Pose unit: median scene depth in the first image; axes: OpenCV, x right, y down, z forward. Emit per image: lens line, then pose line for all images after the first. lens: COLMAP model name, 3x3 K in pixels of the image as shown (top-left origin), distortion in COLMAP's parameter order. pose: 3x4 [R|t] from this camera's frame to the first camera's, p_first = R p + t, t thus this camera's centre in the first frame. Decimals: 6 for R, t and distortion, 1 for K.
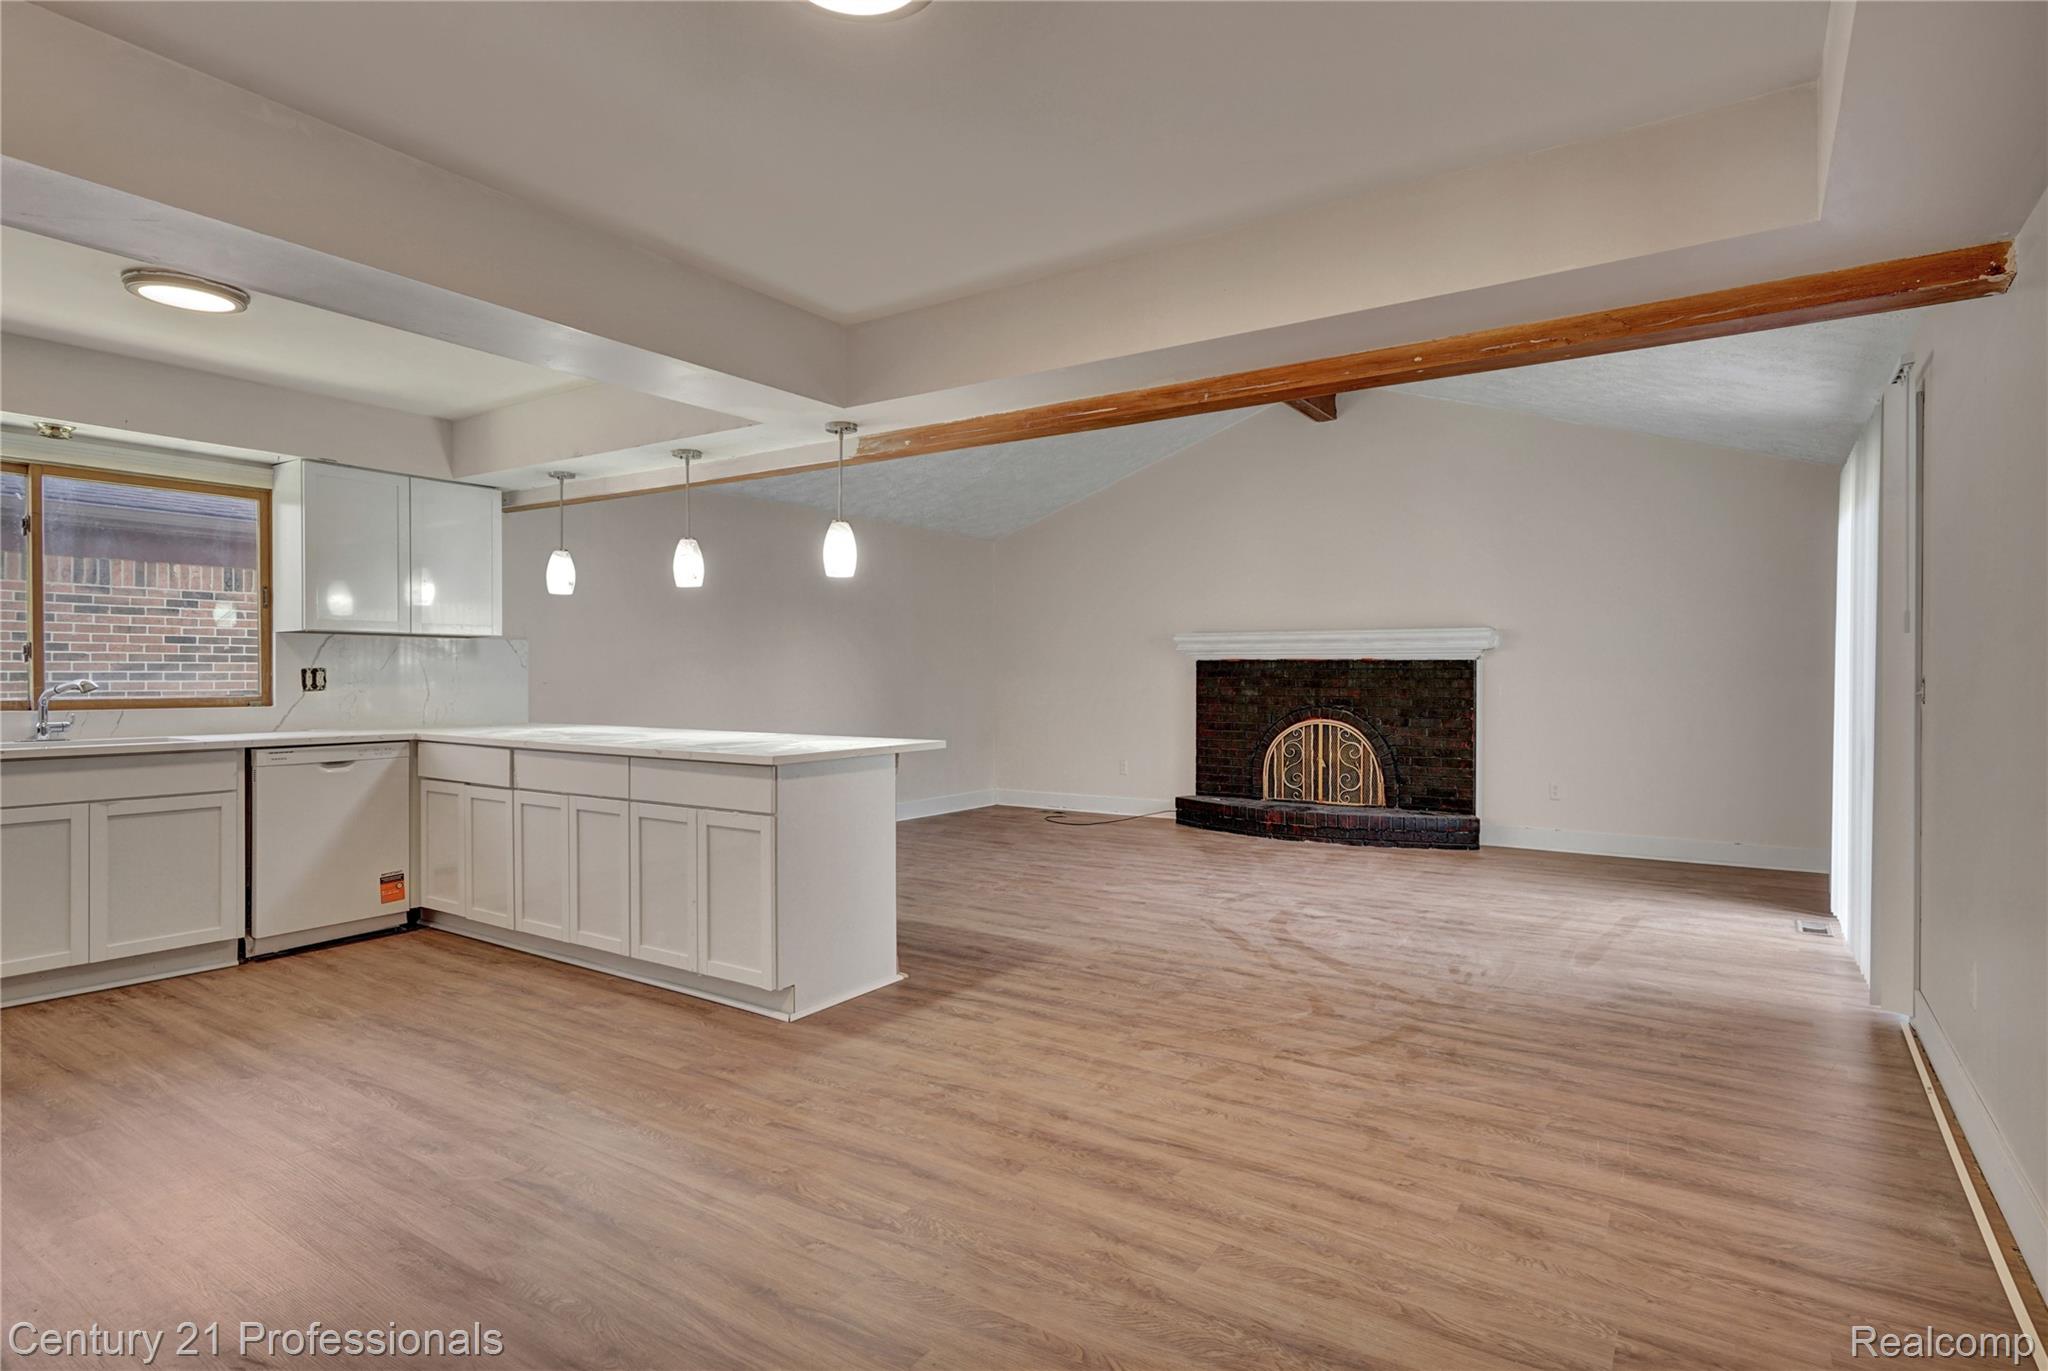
lens RADIAL K [[1059.6, 0, 1024.2], [0, 1059.6, 681.7], [0, 0, 1]] dist [0.005023, -0.001639]
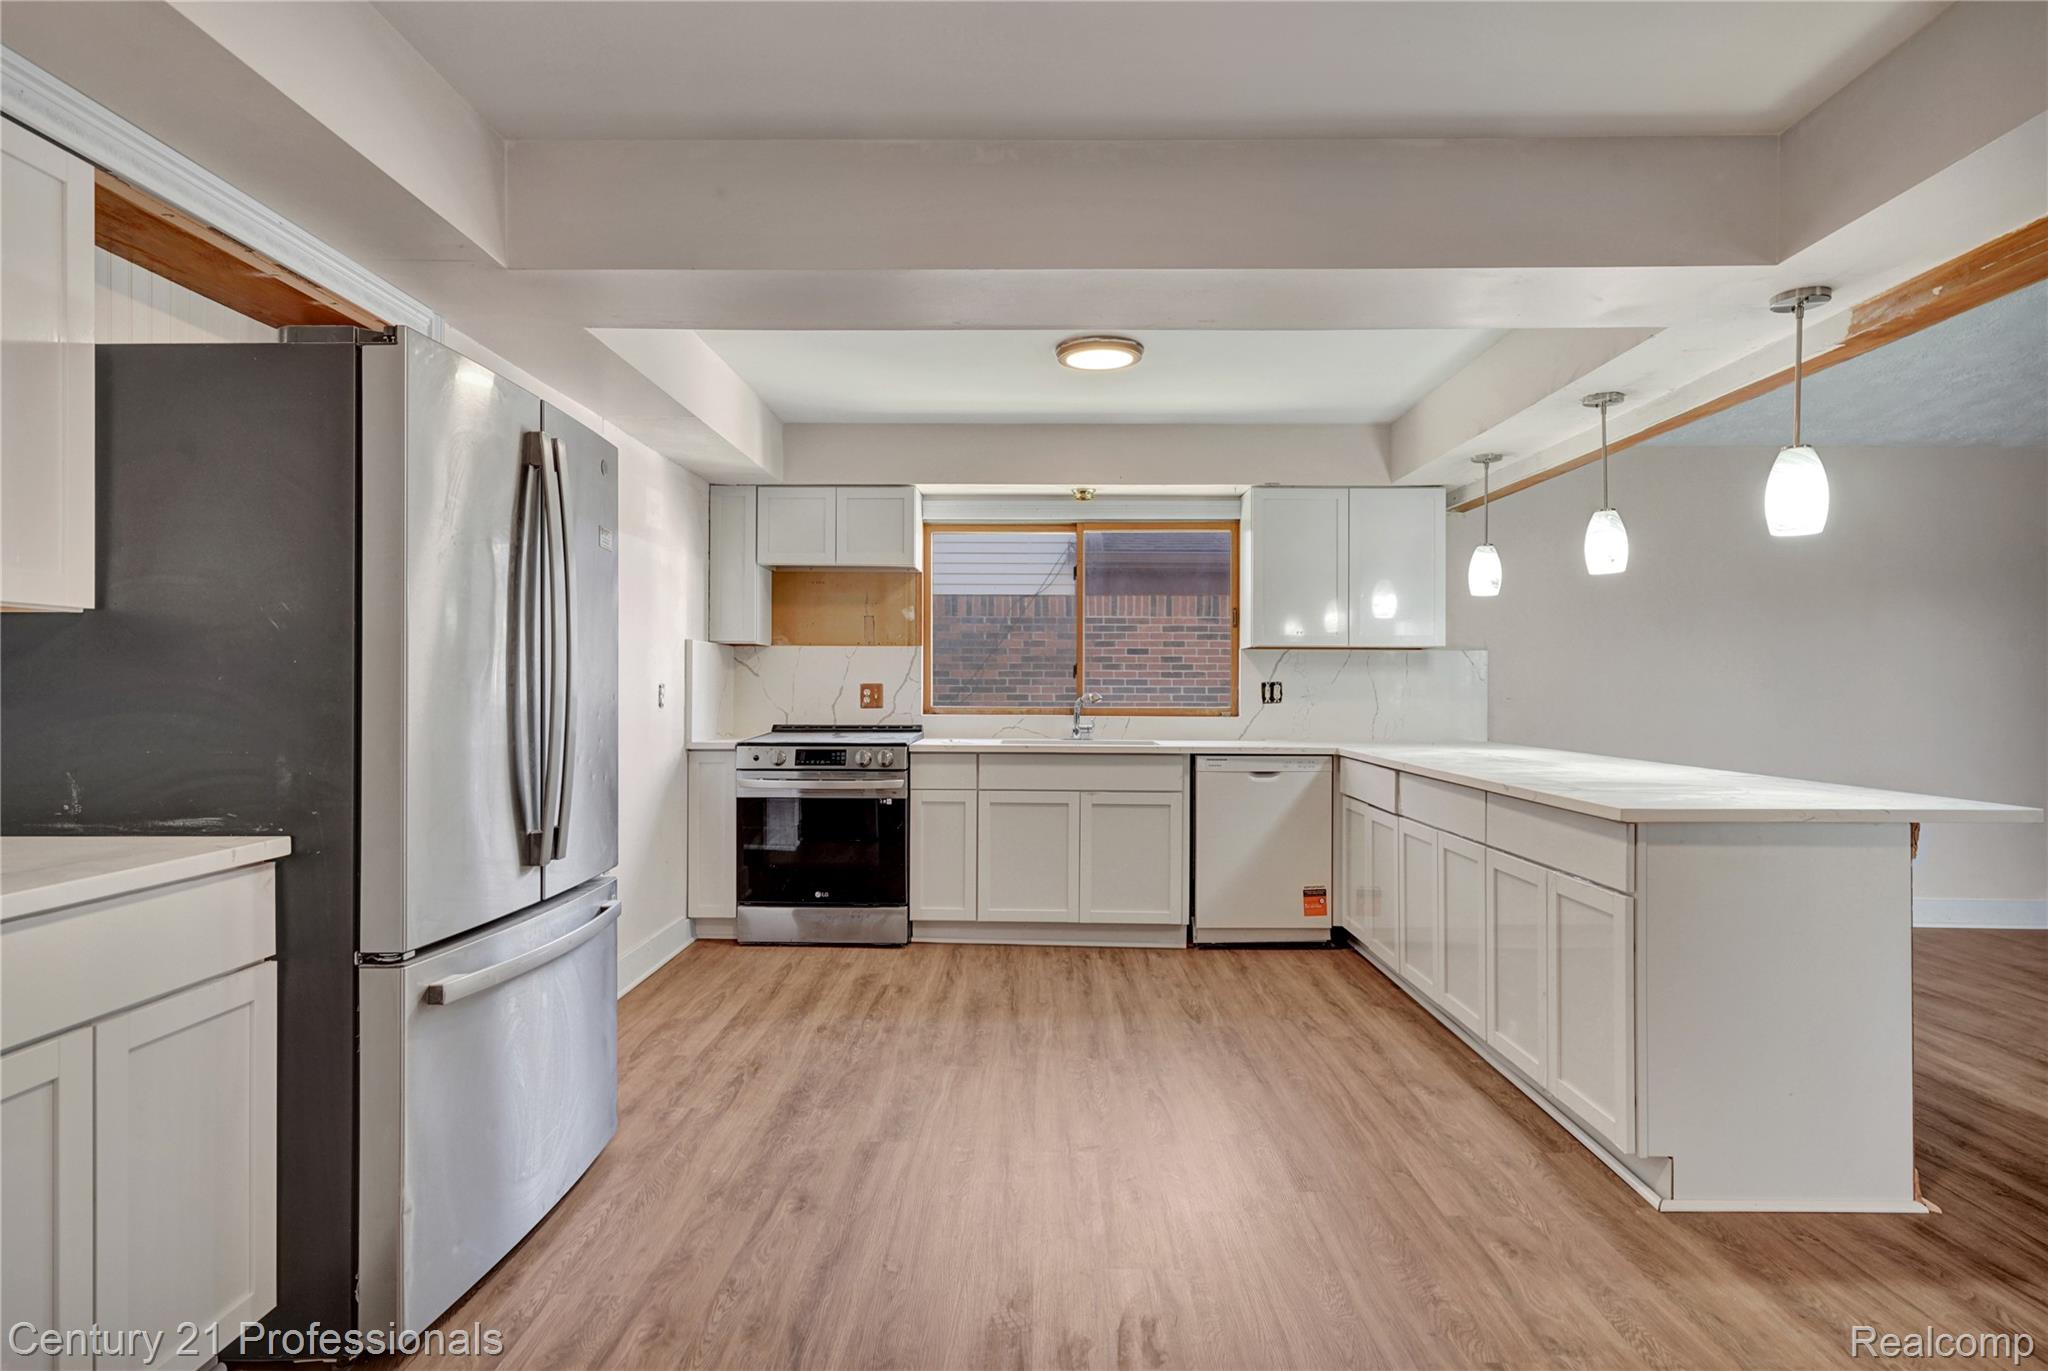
lens RADIAL K [[1059.6, 0, 1024.2], [0, 1059.6, 681.7], [0, 0, 1]] dist [0.005023, -0.001639]
pose [[0.541976, -0.003298, -0.840388, 0.096943], [-0.010160, 0.999894, -0.010476, 0.000550], [0.840333, 0.014216, 0.541884, 0.237386]]
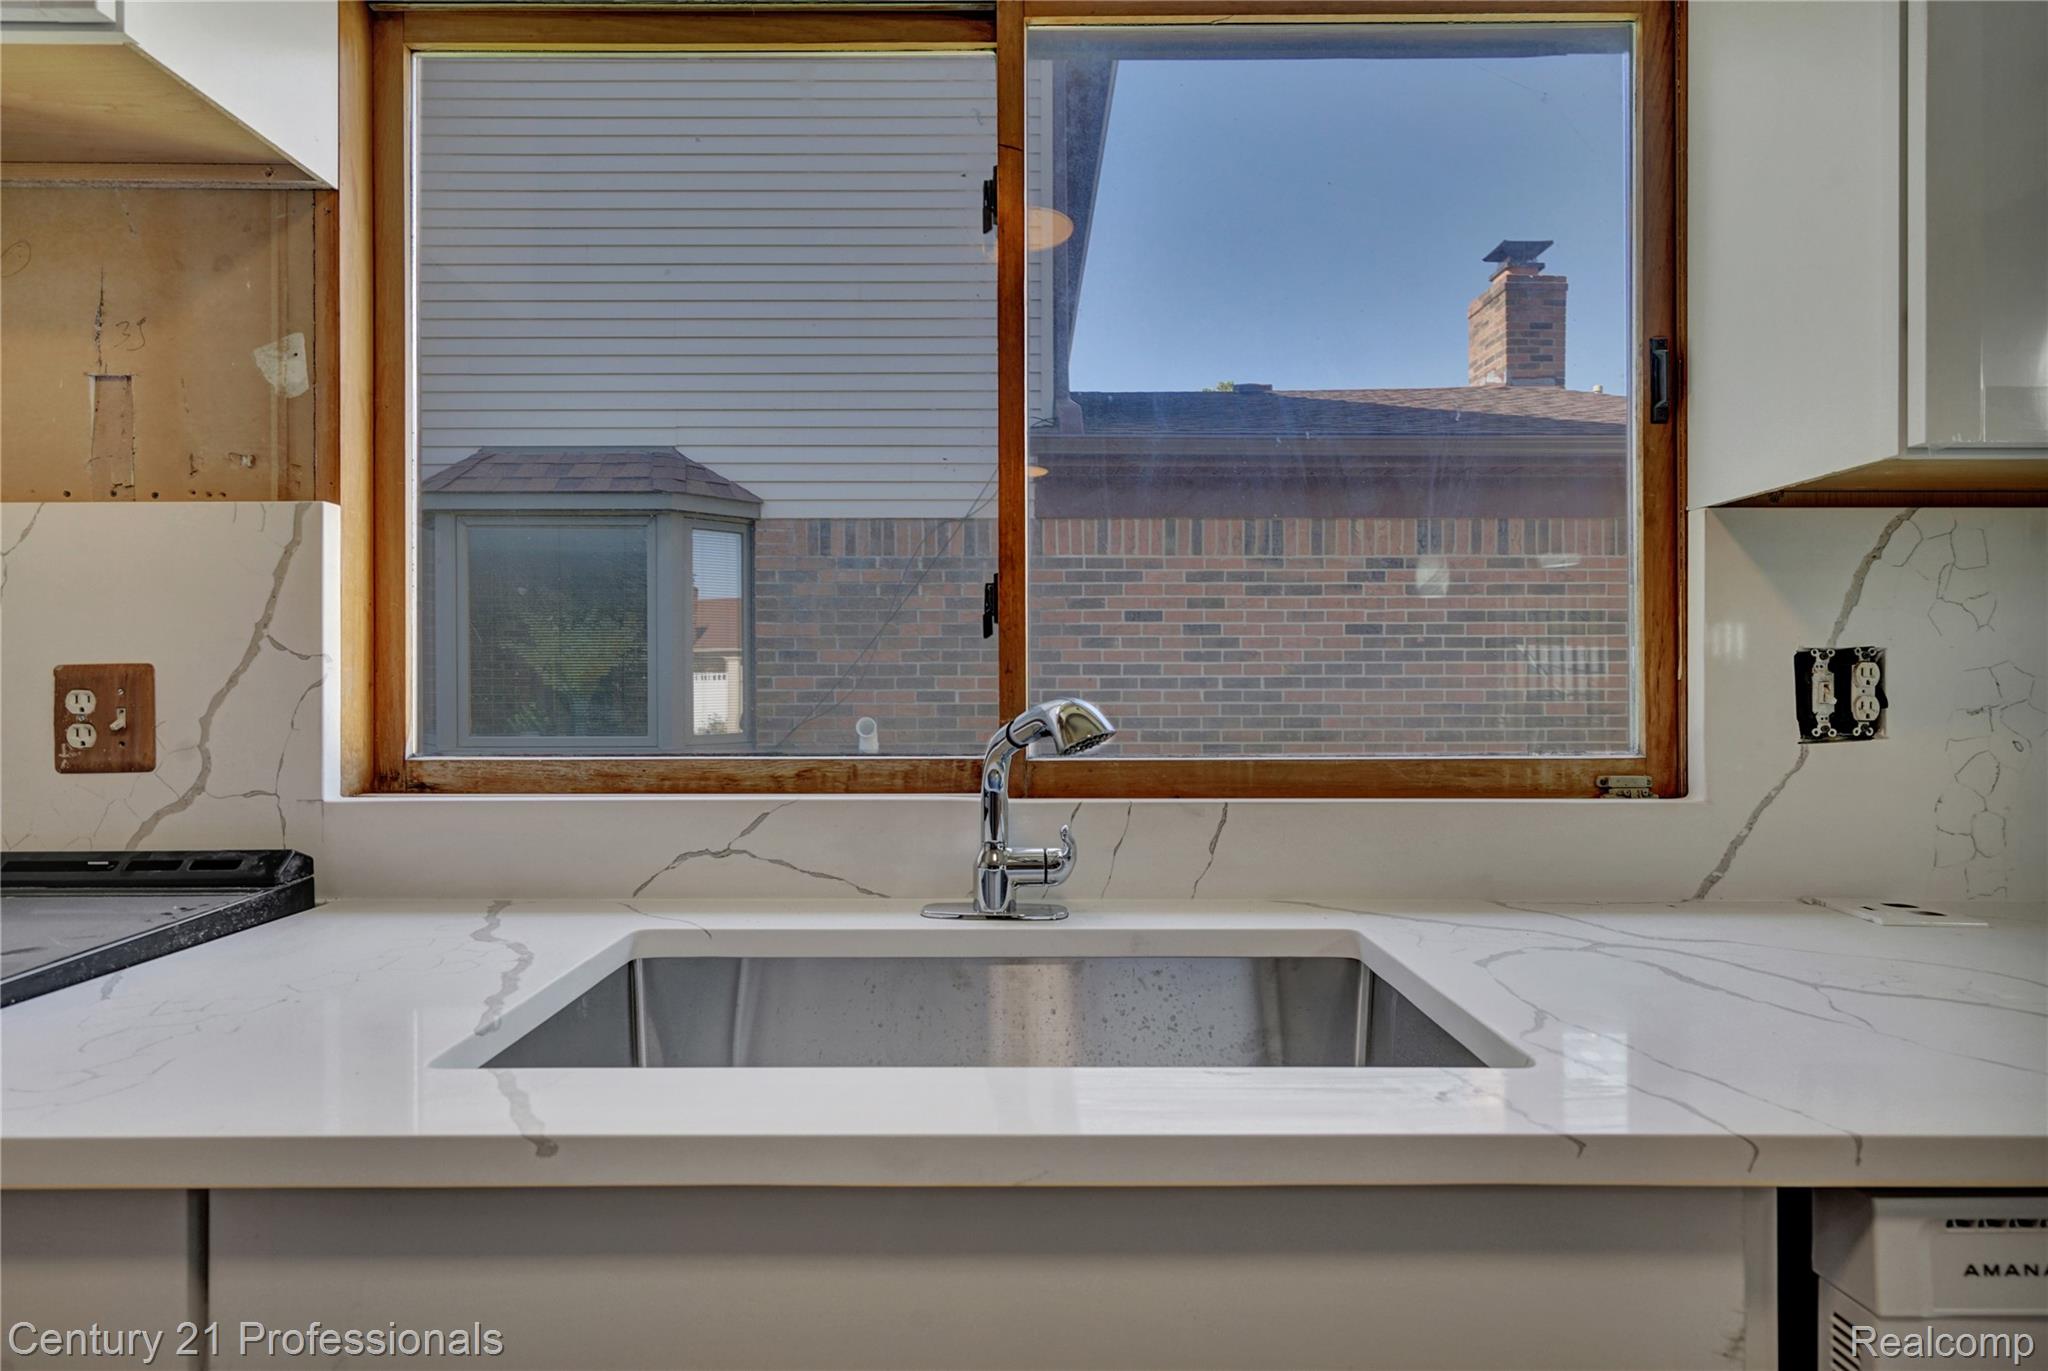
lens RADIAL K [[1059.6, 0, 1024.2], [0, 1059.6, 681.7], [0, 0, 1]] dist [0.005023, -0.001639]
pose [[0.562514, 0.000180, -0.826788, -0.627890], [-0.005023, 0.999982, -0.003200, -0.003967], [0.826772, 0.005952, 0.562505, 0.774811]]
